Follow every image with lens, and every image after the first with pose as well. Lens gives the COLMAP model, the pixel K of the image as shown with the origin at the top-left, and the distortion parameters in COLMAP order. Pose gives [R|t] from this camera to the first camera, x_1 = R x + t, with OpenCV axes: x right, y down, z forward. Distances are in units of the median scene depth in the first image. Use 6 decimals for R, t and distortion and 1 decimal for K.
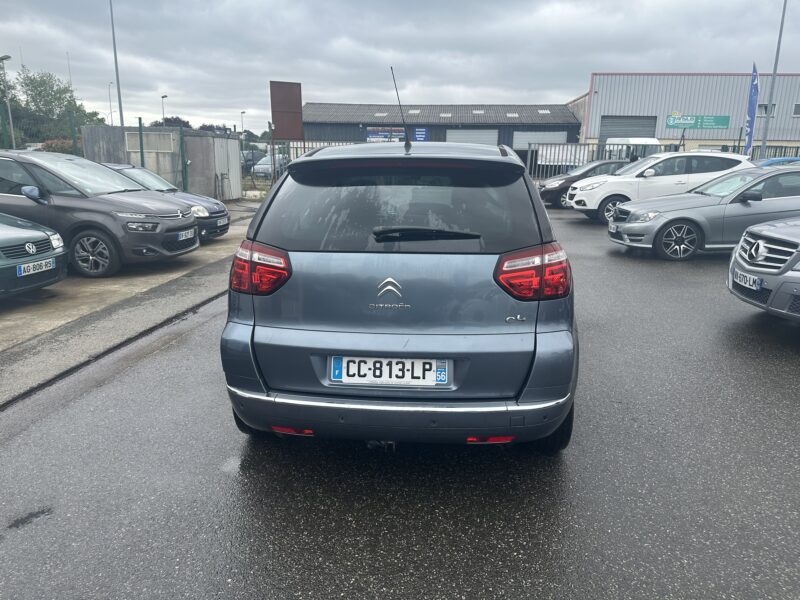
lens RADIAL K [[567.5, 0, 399.7], [0, 567.5, 284.7], [0, 0, 1]] dist [0.106290, -0.123071]
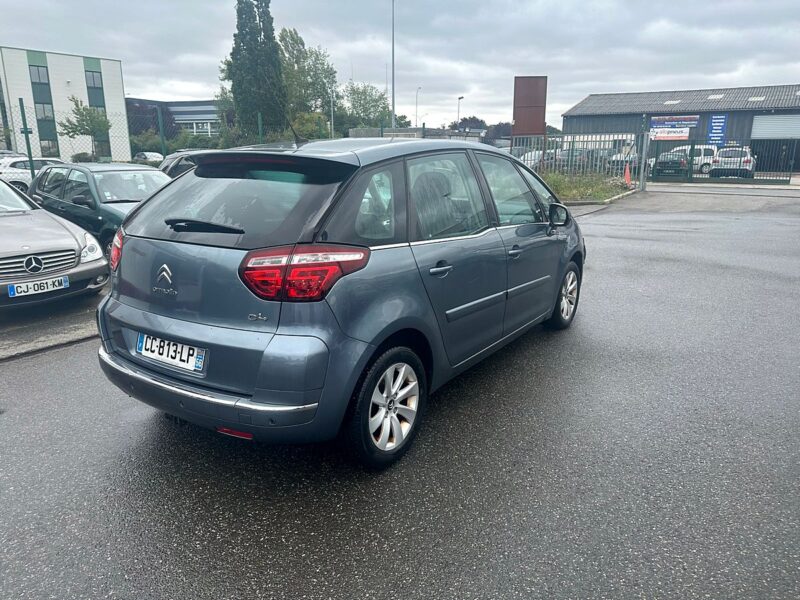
lens RADIAL K [[570.3, 0, 401.5], [0, 570.3, 288.9], [0, 0, 1]] dist [0.037198, -0.038957]
pose [[0.875155, 0.102451, -0.472872, 0.166197], [-0.095209, 0.994681, 0.039300, -0.009619], [0.474383, 0.010628, 0.880255, 0.047294]]
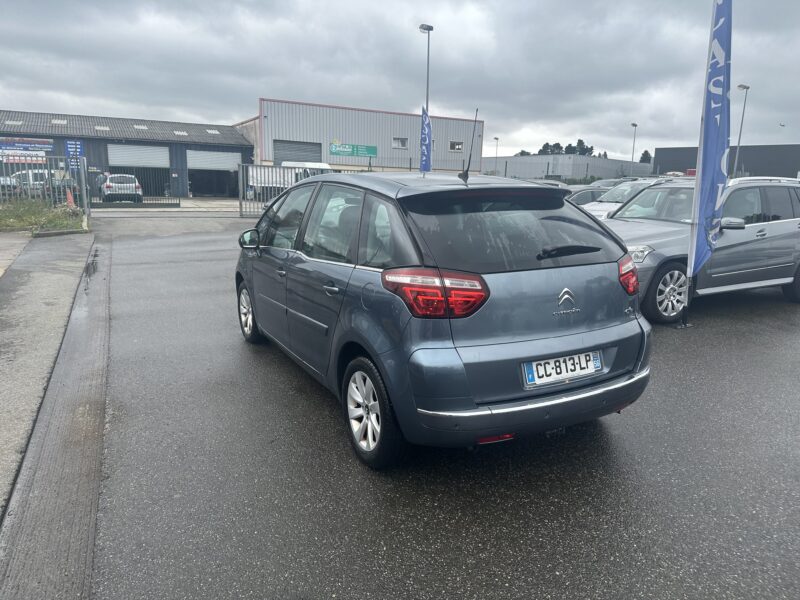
lens RADIAL K [[567.5, 0, 399.7], [0, 567.5, 284.7], [0, 0, 1]] dist [0.106290, -0.123071]
pose [[0.828418, -0.095382, 0.551929, -0.179916], [0.113370, 0.993552, 0.001538, -0.011355], [-0.548517, 0.061298, 0.833890, 0.034840]]
